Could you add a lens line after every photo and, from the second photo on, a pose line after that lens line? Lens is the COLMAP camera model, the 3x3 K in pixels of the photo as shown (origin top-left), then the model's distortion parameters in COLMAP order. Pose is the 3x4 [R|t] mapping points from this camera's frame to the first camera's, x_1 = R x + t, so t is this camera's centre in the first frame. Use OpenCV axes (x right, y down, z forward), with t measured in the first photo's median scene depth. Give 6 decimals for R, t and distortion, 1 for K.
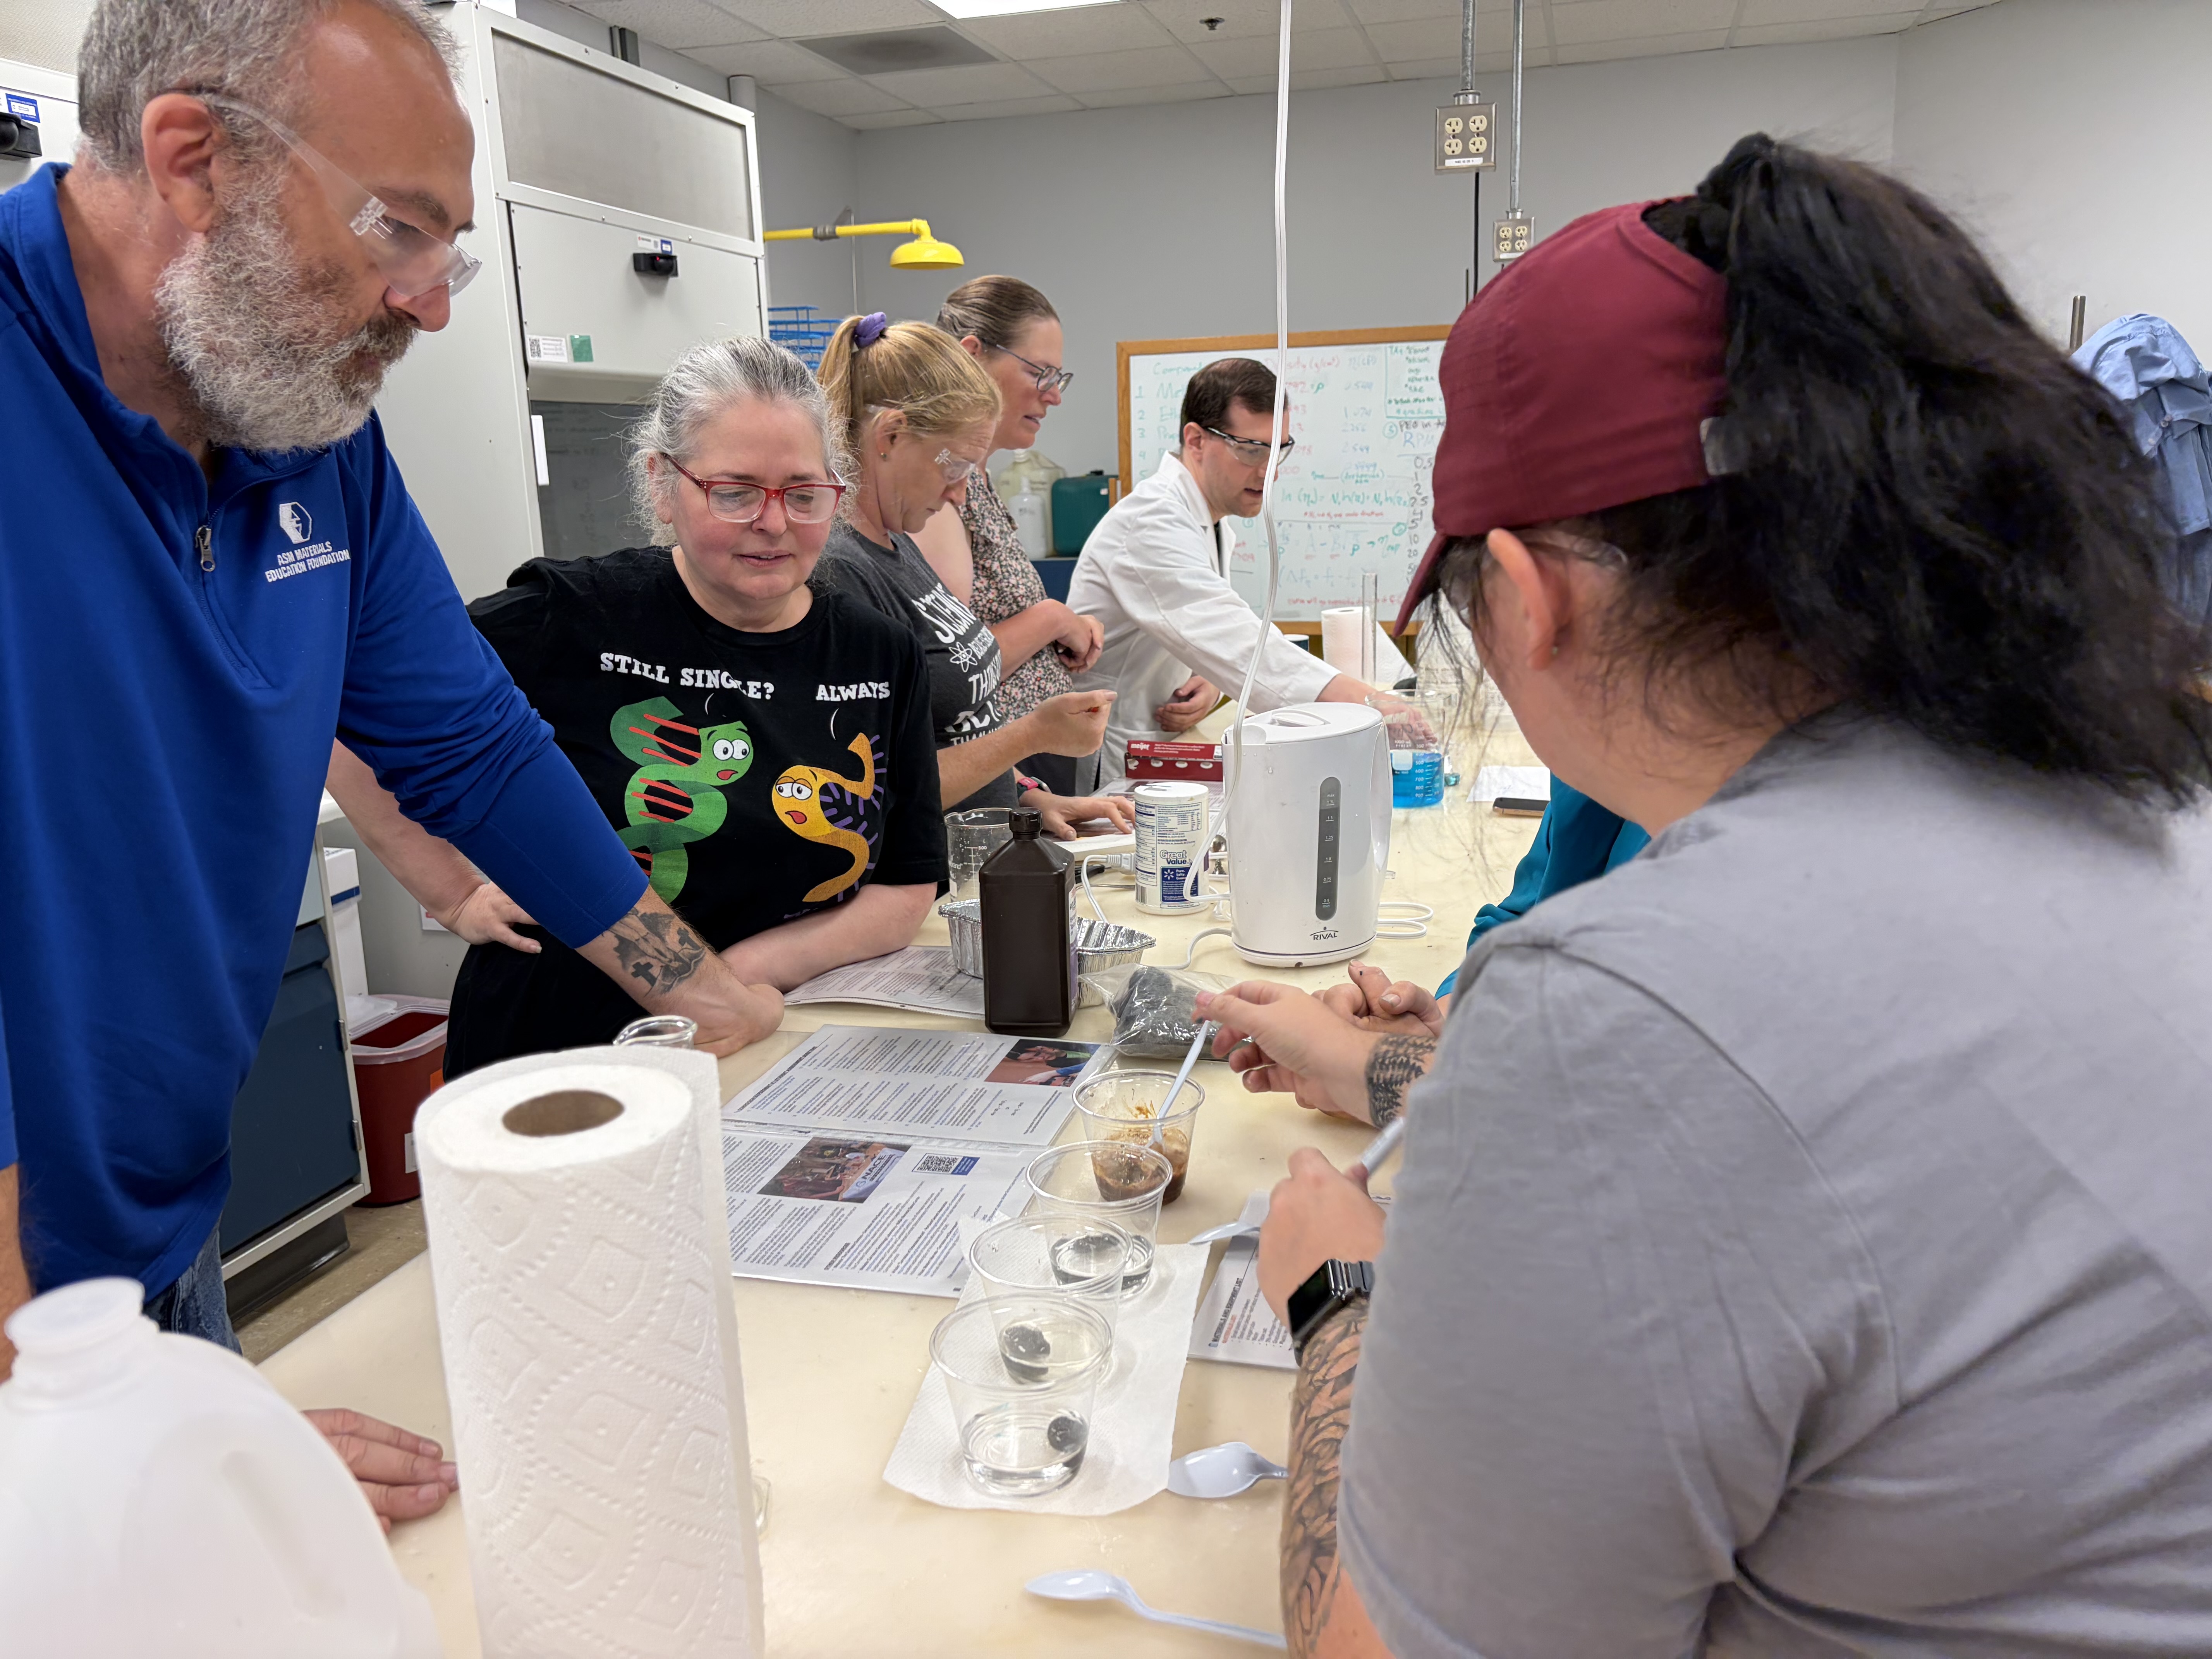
lens RADIAL K [[1666.8, 0, 1102.1], [0, 1666.8, 828.6], [0, 0, 1]] dist [0.008414, -0.000527]
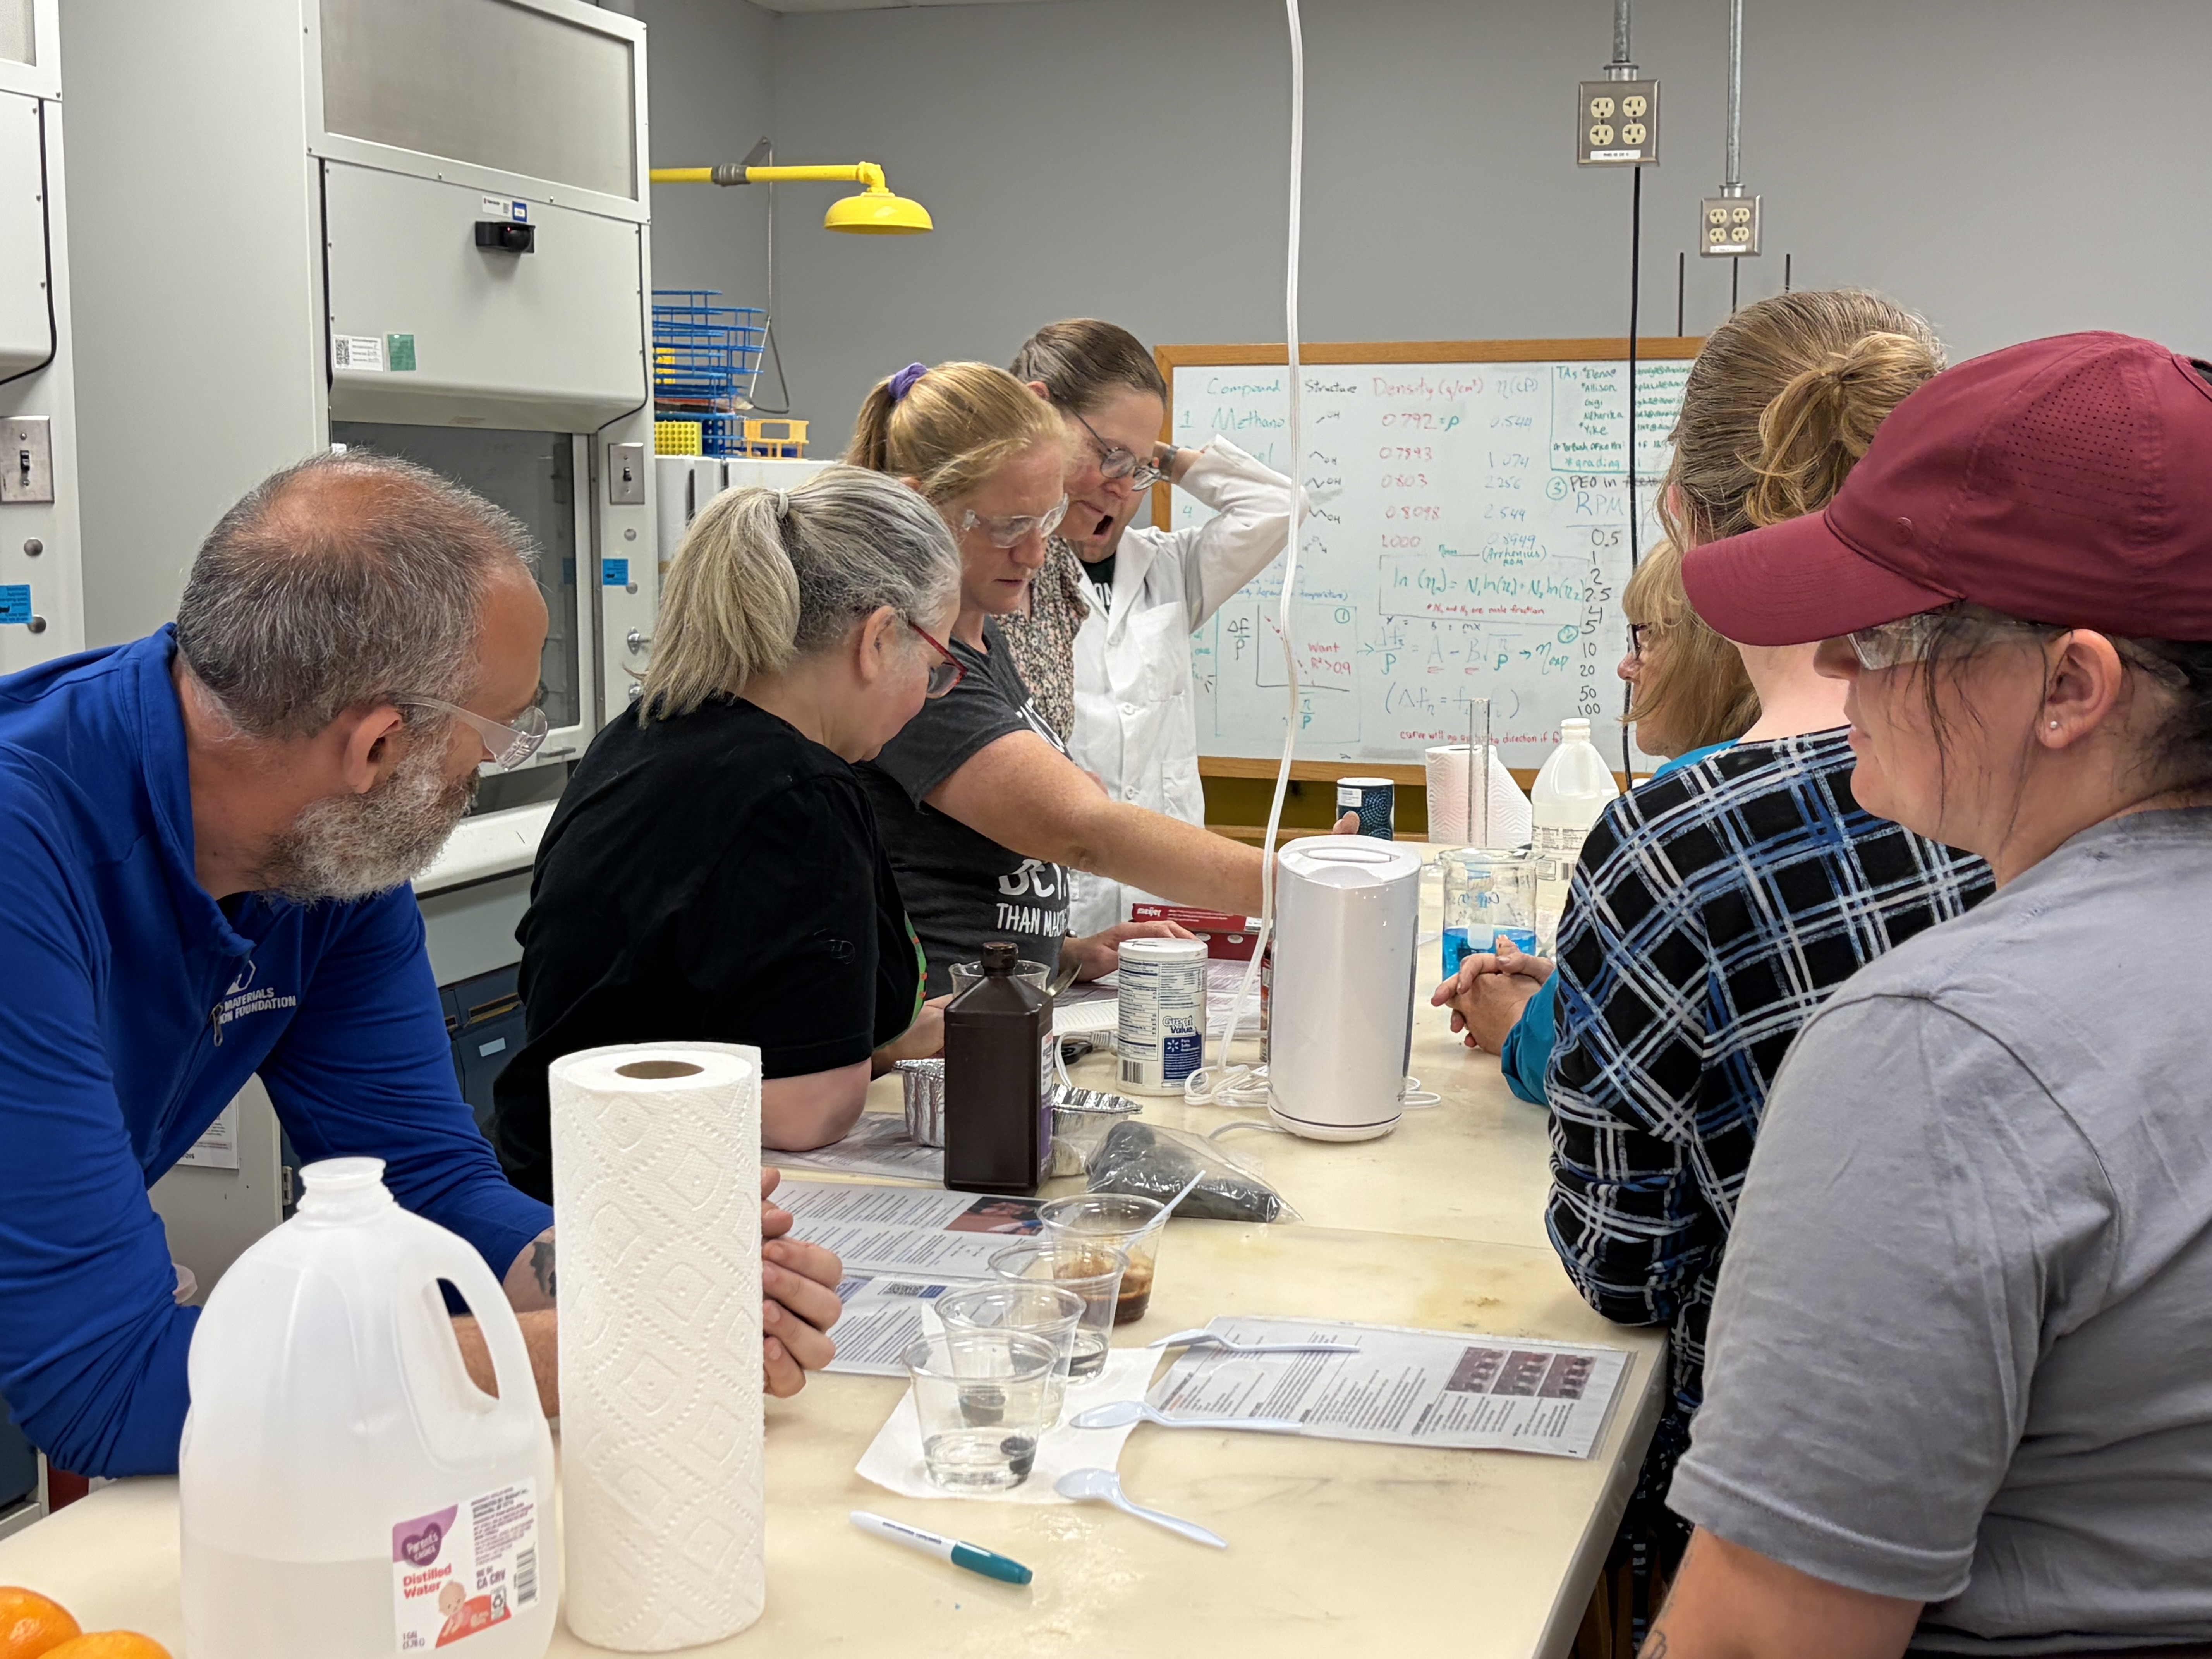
lens RADIAL K [[2939.4, 0, 1116.6], [0, 2939.4, 834.0], [0, 0, 1]] dist [0.078274, 0.000000]
pose [[0.999415, 0.033780, -0.005407, 0.025079], [-0.034152, 0.994397, -0.100039, 0.088196], [0.001998, 0.100165, 0.994969, -0.606324]]
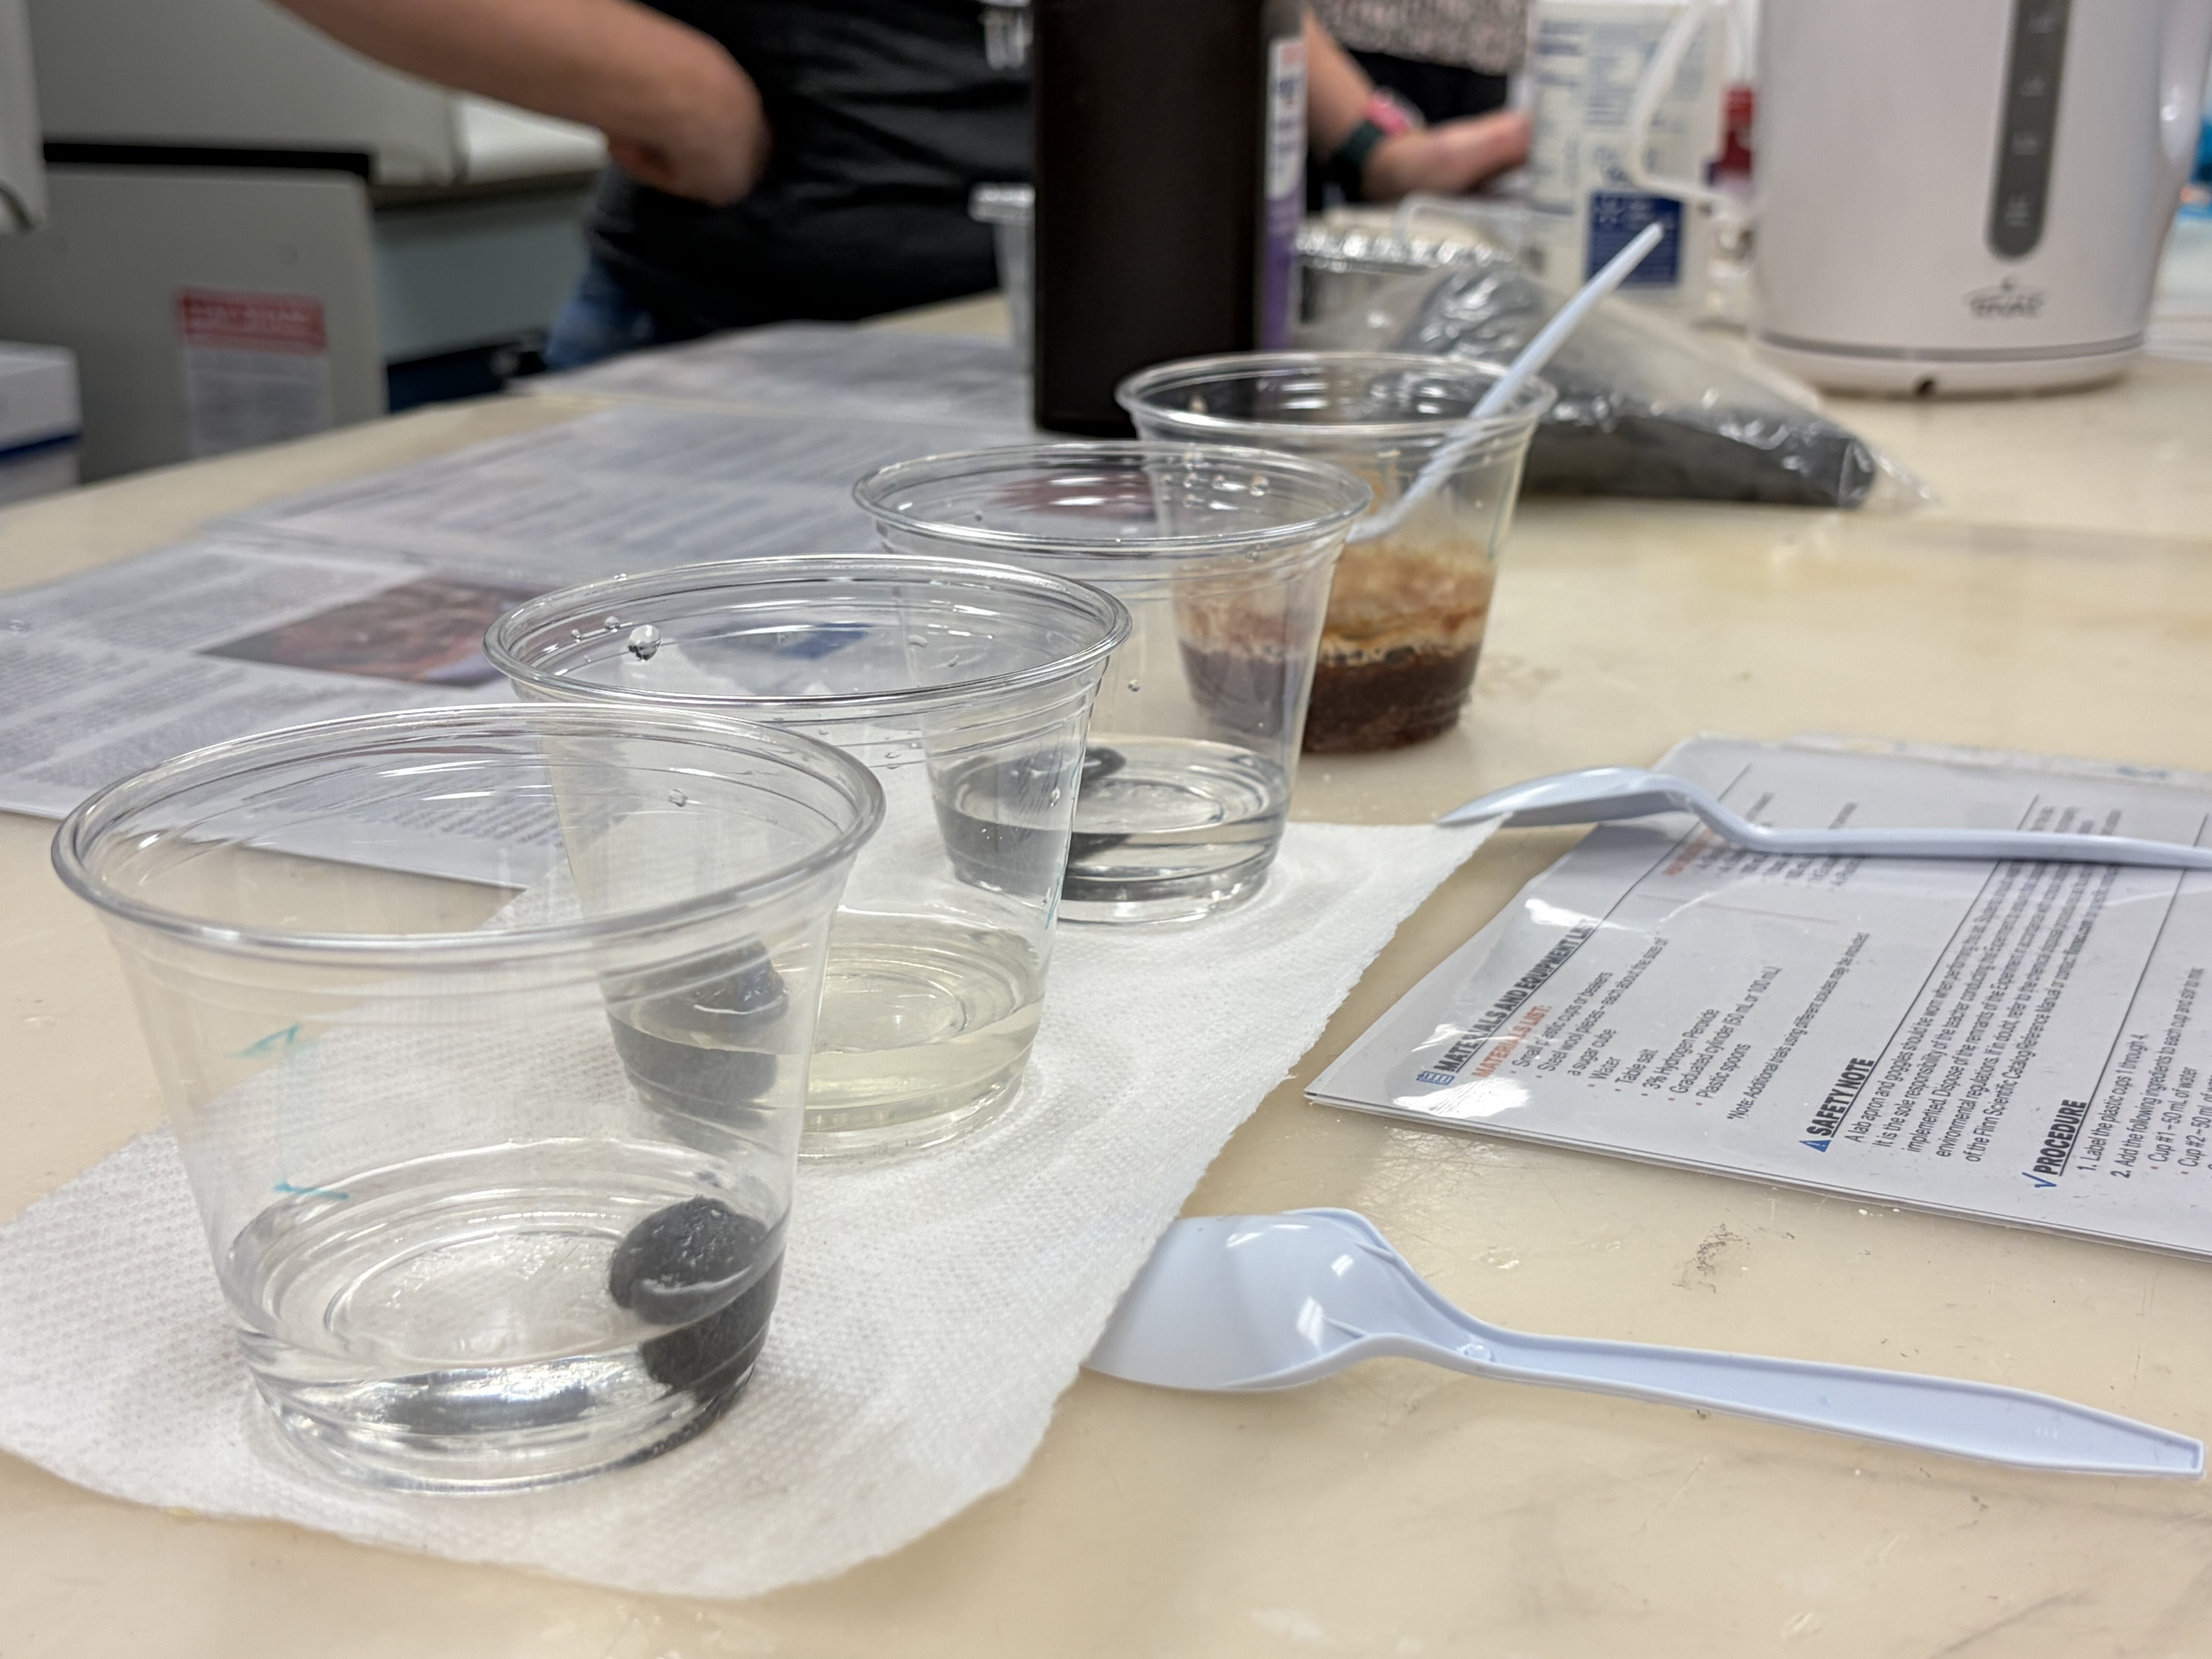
lens RADIAL K [[2939.4, 0, 1101.3], [0, 2939.4, 825.3], [0, 0, 1]] dist [0.078274, 0.000000]
pose [[0.984408, 0.075023, -0.159099, 0.057029], [-0.062461, 0.994628, 0.082547, 0.156802], [0.164437, -0.071323, 0.983806, 0.361168]]
